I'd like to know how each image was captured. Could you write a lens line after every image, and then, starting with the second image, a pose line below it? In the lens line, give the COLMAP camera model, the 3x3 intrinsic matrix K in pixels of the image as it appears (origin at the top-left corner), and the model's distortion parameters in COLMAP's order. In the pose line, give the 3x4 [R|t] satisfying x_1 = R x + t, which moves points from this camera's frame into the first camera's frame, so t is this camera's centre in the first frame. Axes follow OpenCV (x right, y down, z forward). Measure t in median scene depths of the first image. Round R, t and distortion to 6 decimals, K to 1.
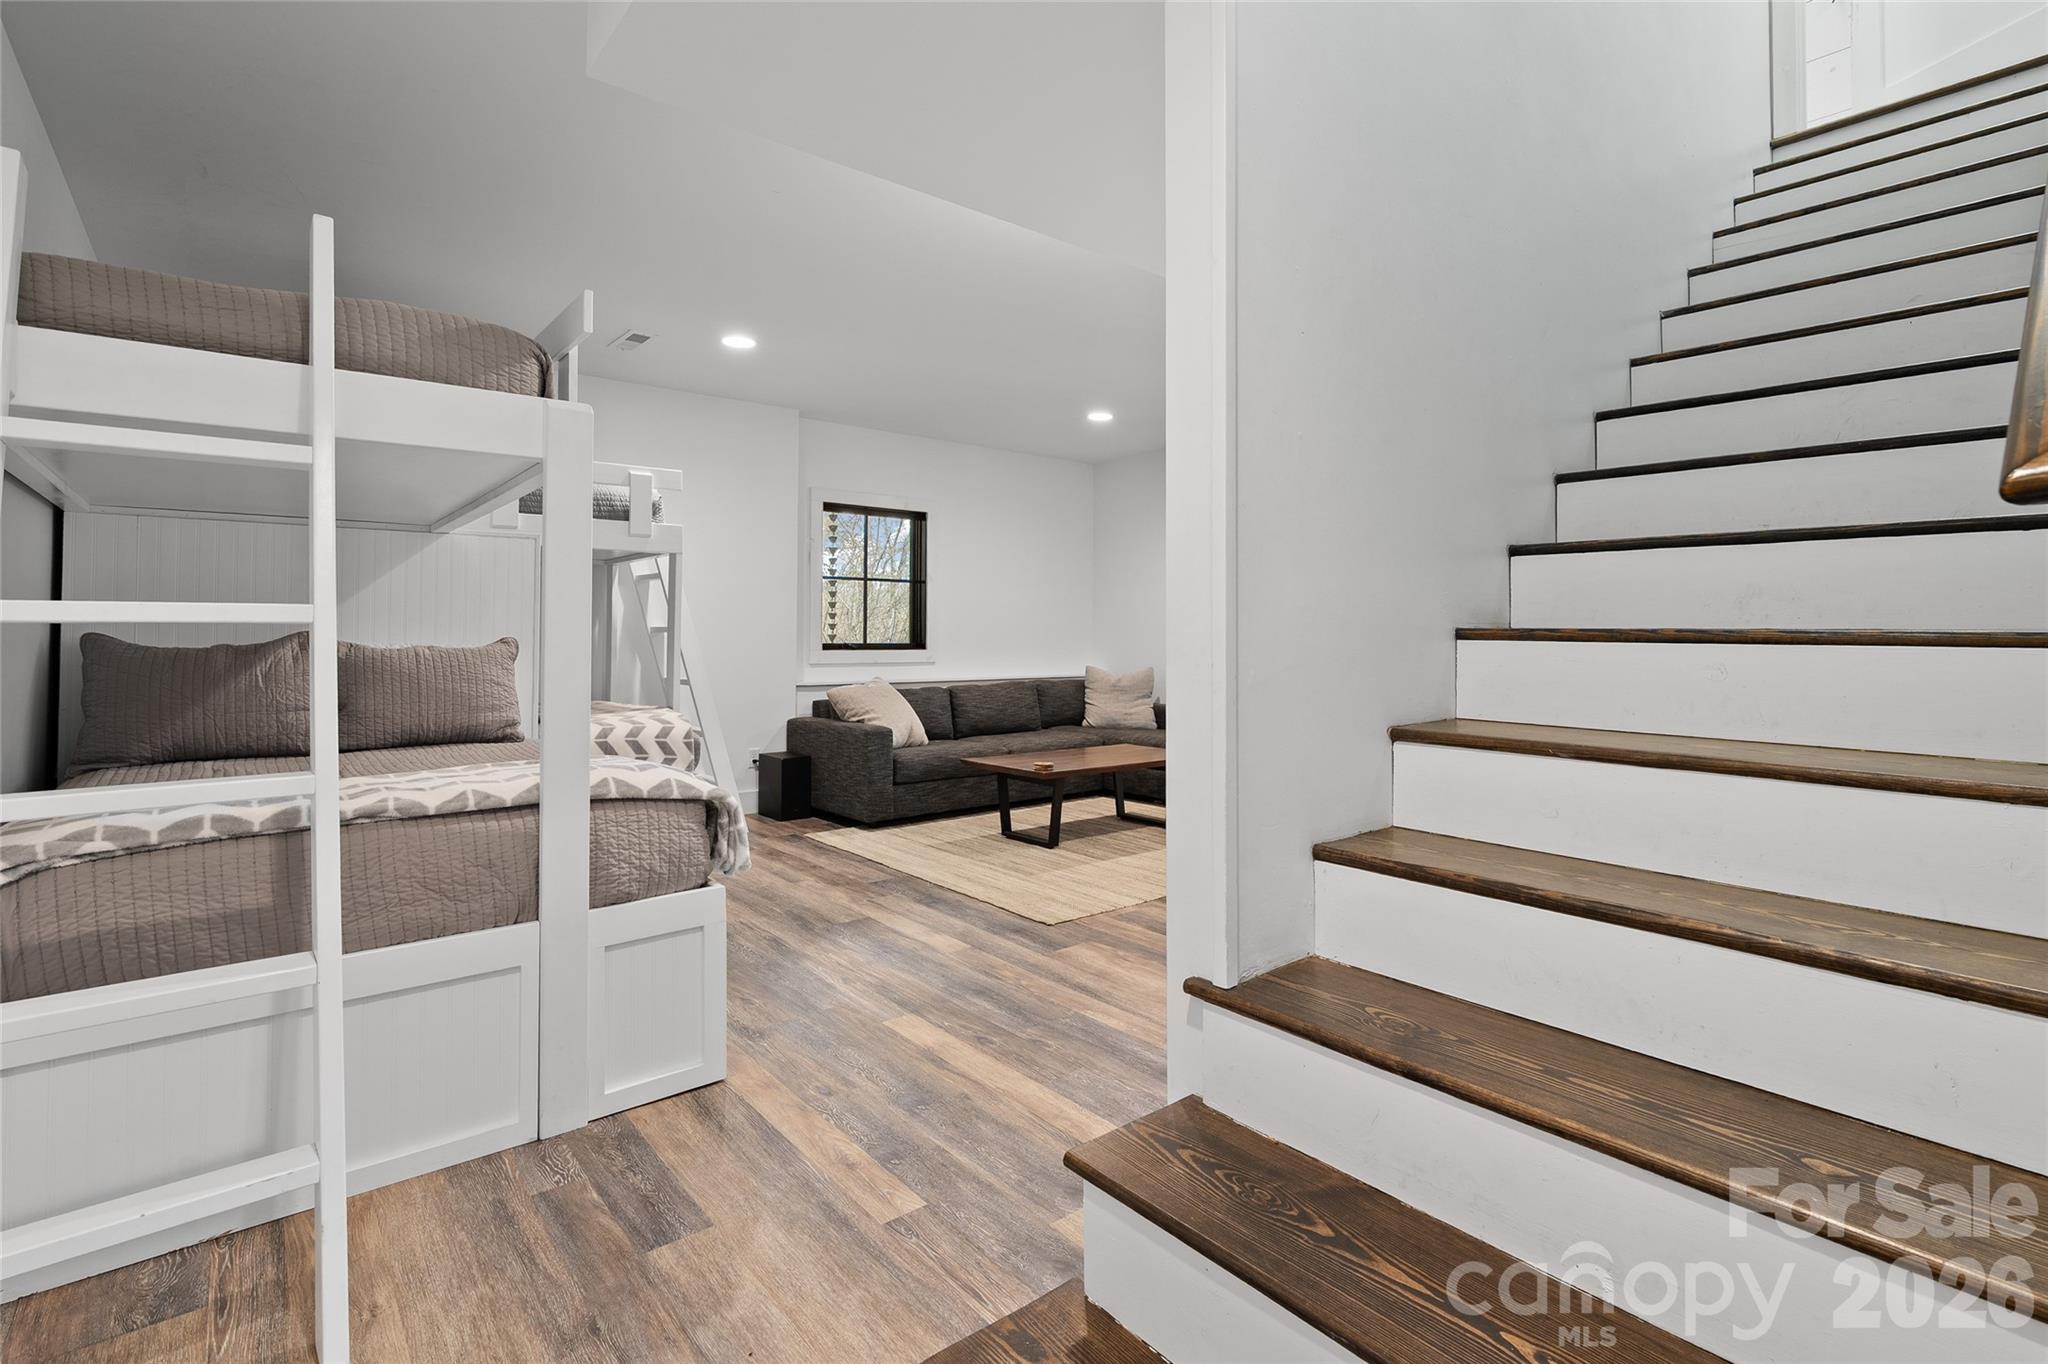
lens RADIAL K [[952.4, 0, 1020.9], [0, 952.4, 636.6], [0, 0, 1]] dist [0.001288, 0.000162]
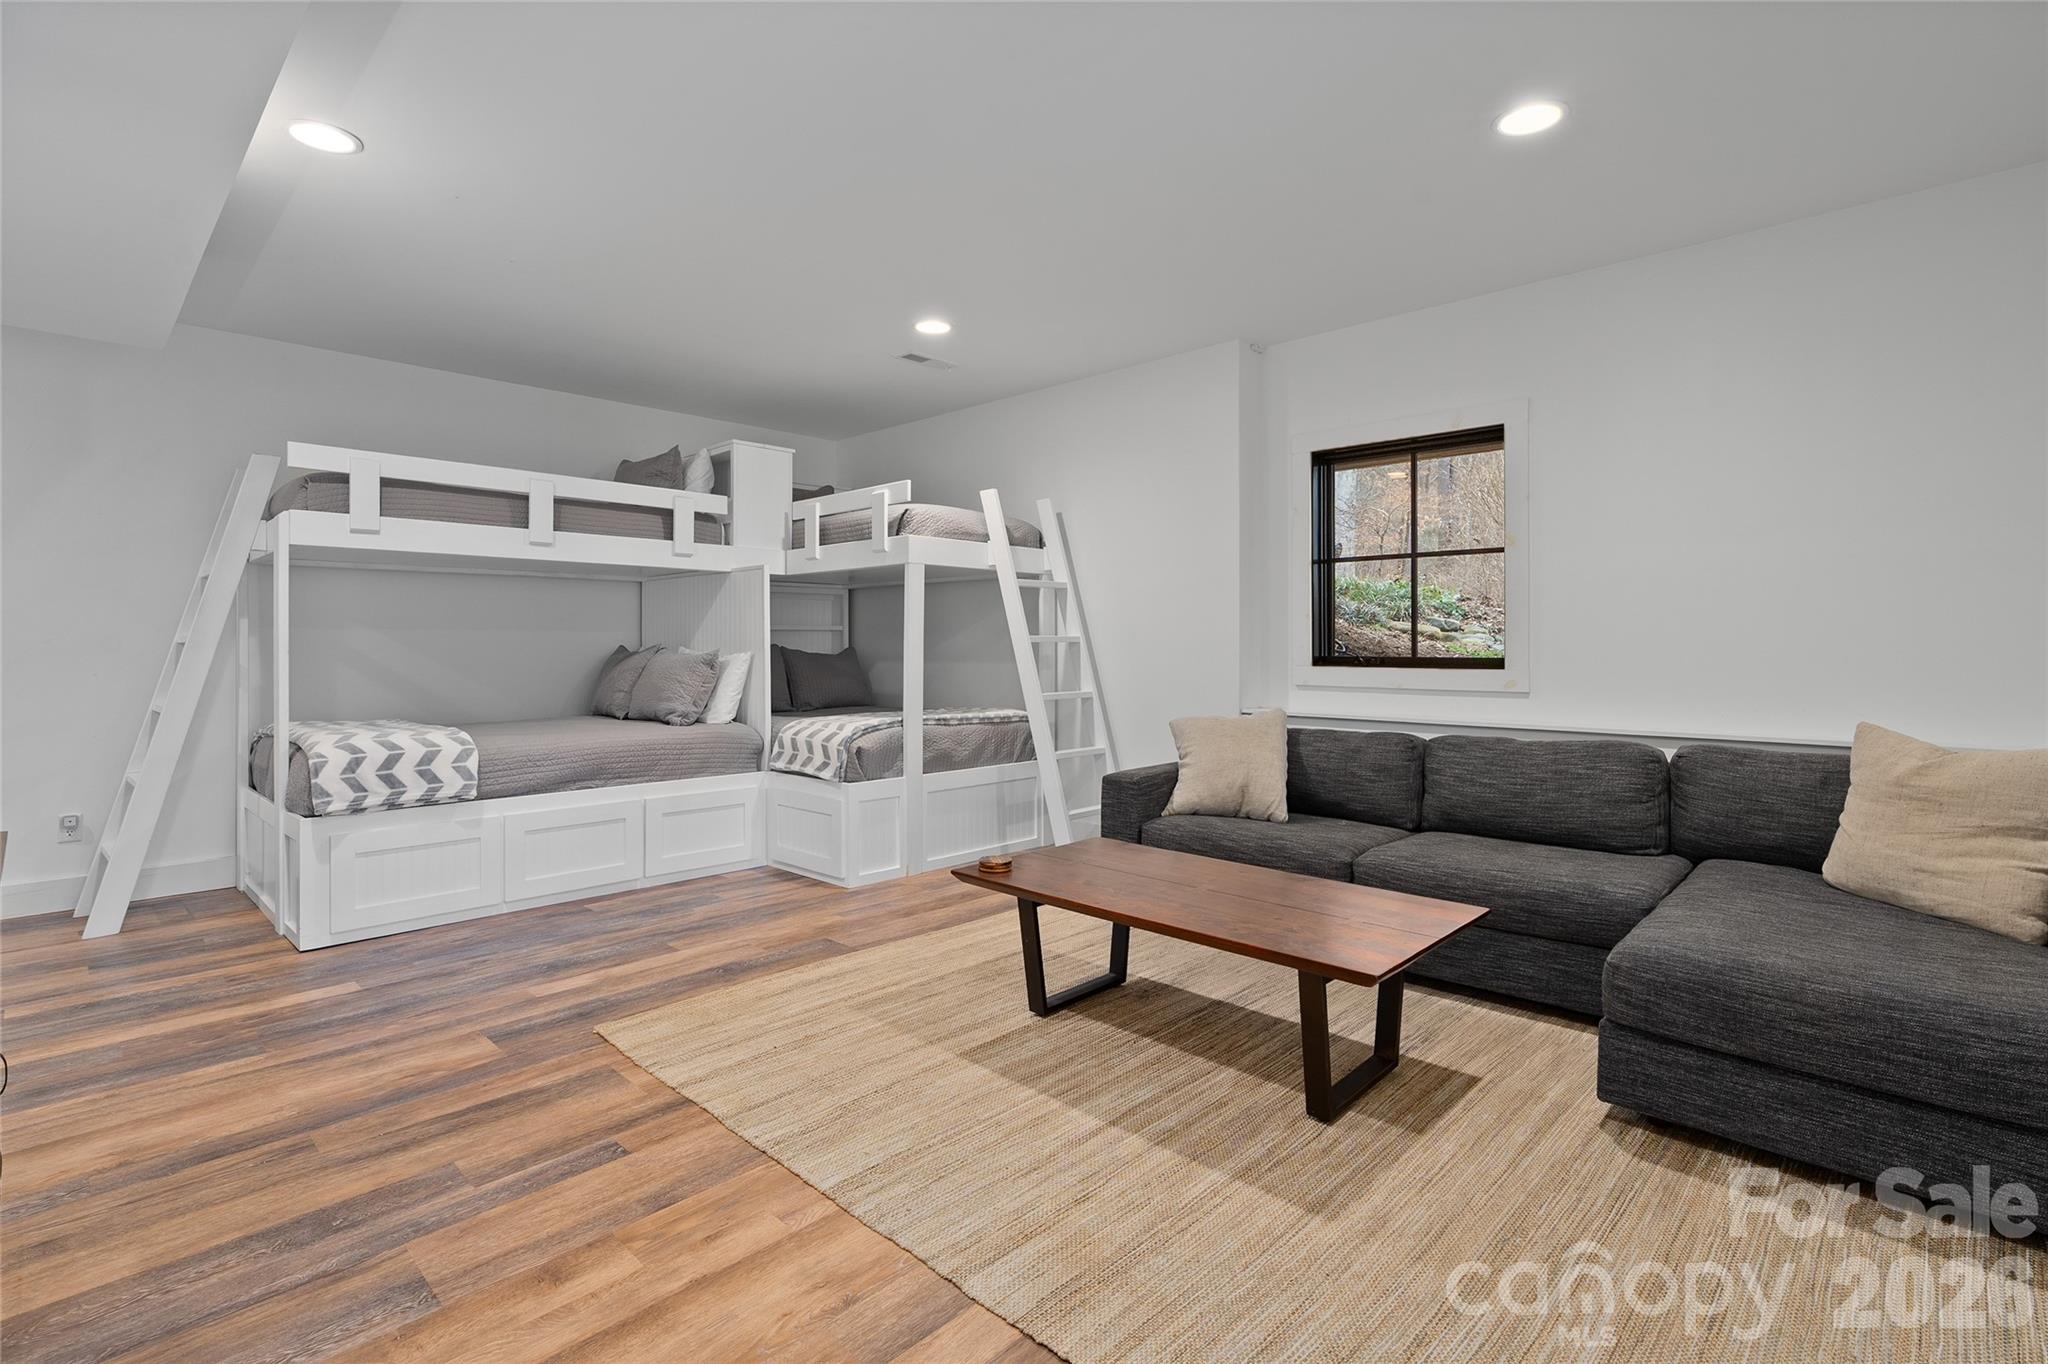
lens RADIAL K [[952.4, 0, 1020.9], [0, 952.4, 636.6], [0, 0, 1]] dist [0.001288, 0.000162]
pose [[0.106778, -0.008298, -0.994248, 0.872597], [0.005643, 0.999954, -0.007740, -0.005271], [0.994267, -0.004784, 0.106820, 1.325046]]
